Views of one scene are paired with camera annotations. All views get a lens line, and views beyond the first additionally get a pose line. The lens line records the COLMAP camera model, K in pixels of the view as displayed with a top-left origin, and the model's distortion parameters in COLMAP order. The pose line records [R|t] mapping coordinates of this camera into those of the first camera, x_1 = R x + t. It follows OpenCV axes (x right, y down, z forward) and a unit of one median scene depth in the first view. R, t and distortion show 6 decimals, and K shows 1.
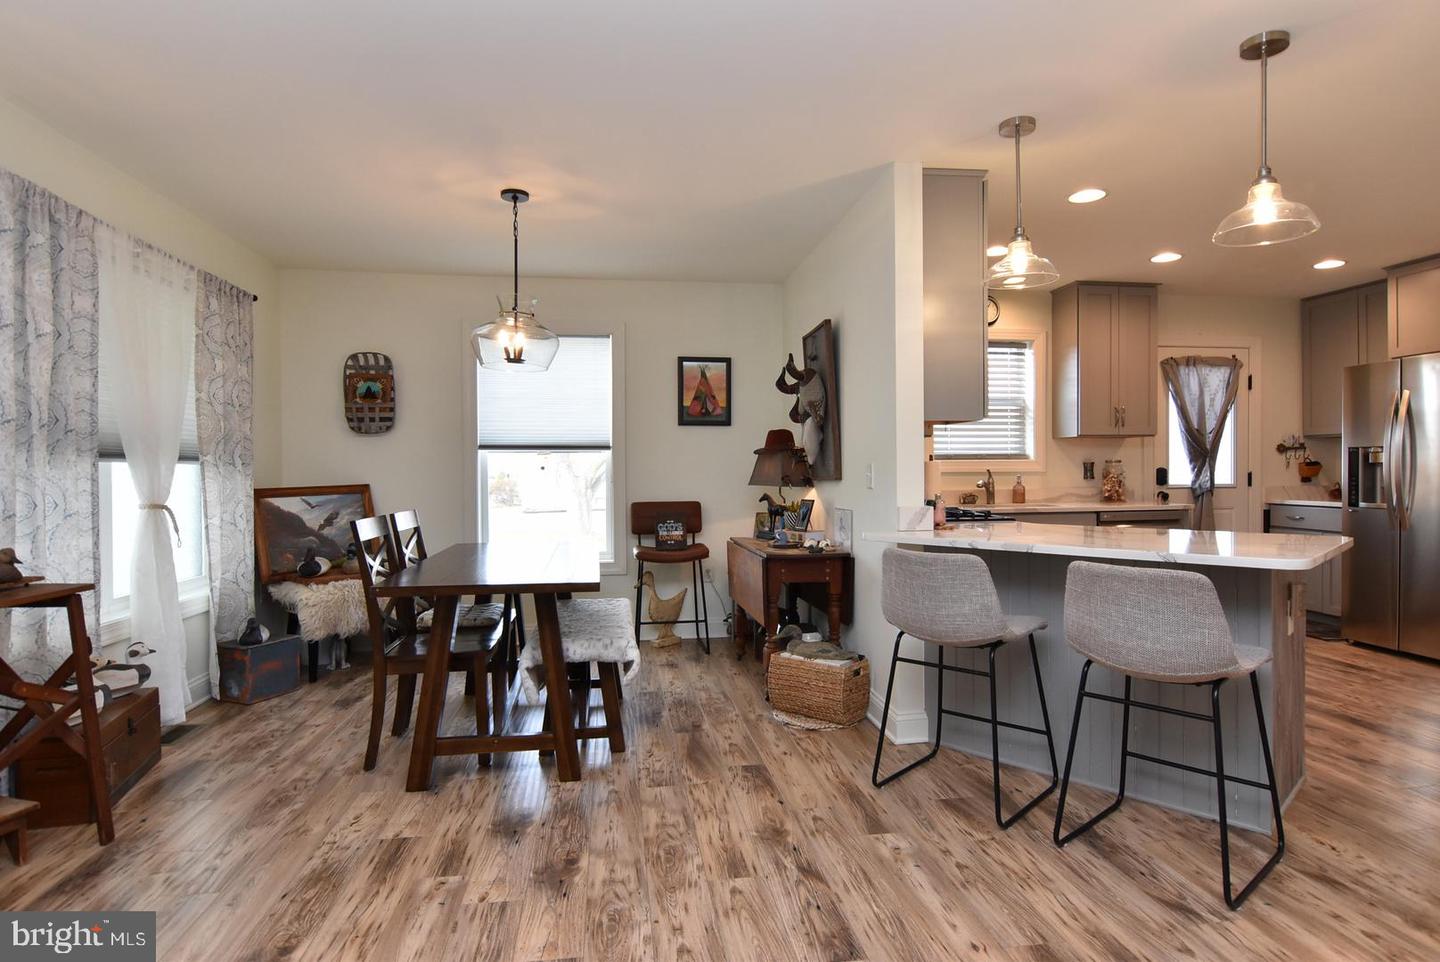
lens RADIAL K [[765.4, 0, 723.8], [0, 765.4, 481.1], [0, 0, 1]] dist [0.008084, -0.022625]
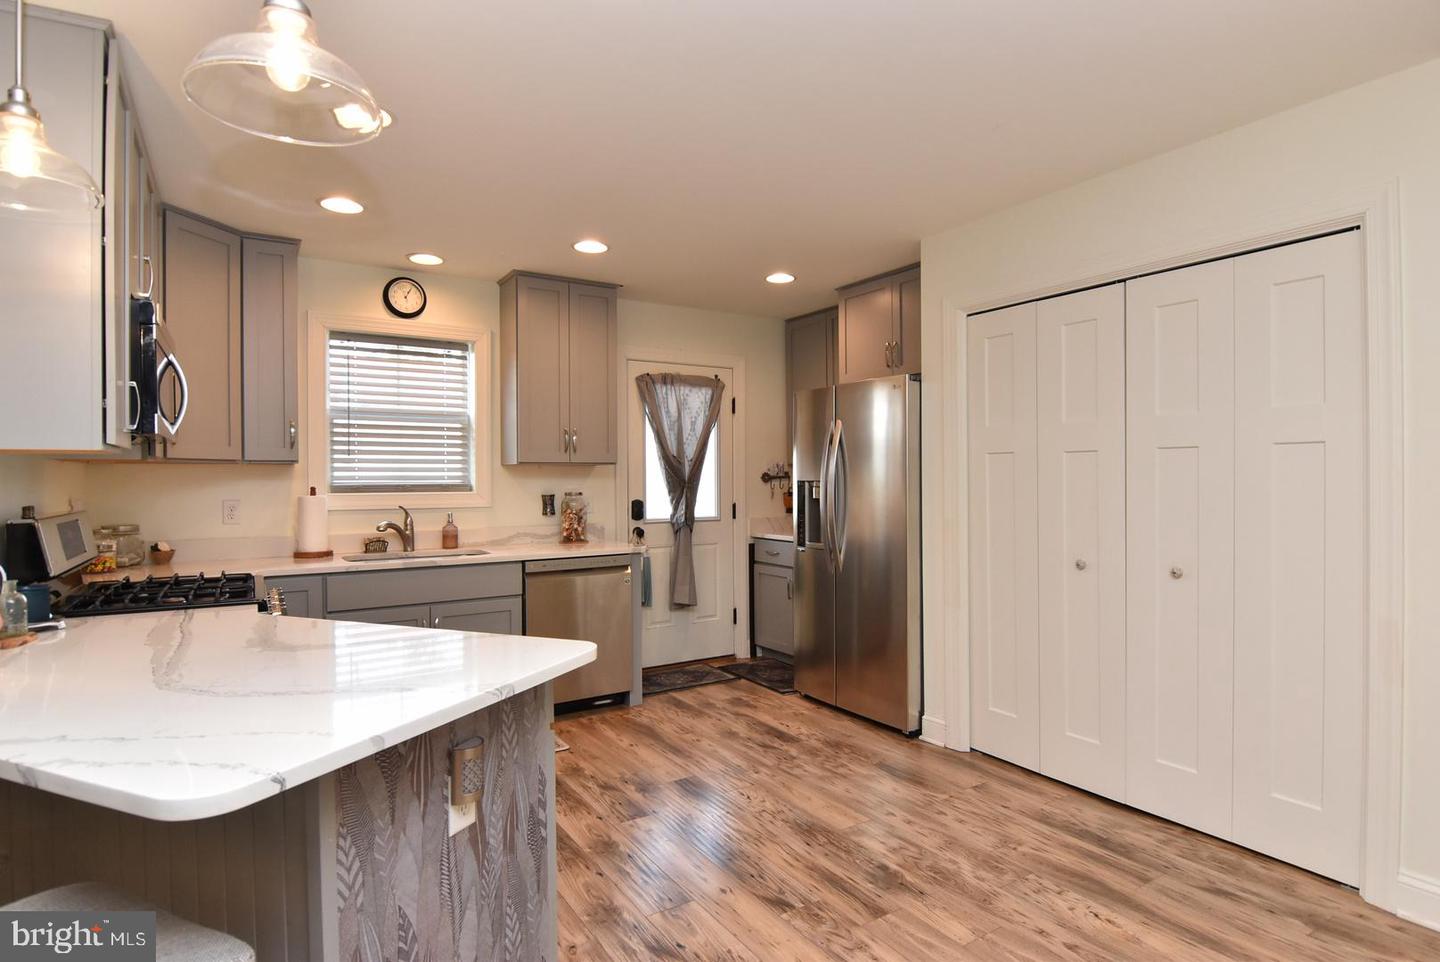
lens RADIAL K [[765.4, 0, 723.8], [0, 765.4, 481.1], [0, 0, 1]] dist [0.008084, -0.022625]
pose [[0.914148, 0.001492, 0.405378, 0.391631], [0.004084, 0.999909, -0.012890, -0.034267], [-0.405360, 0.013439, 0.914058, 0.212121]]
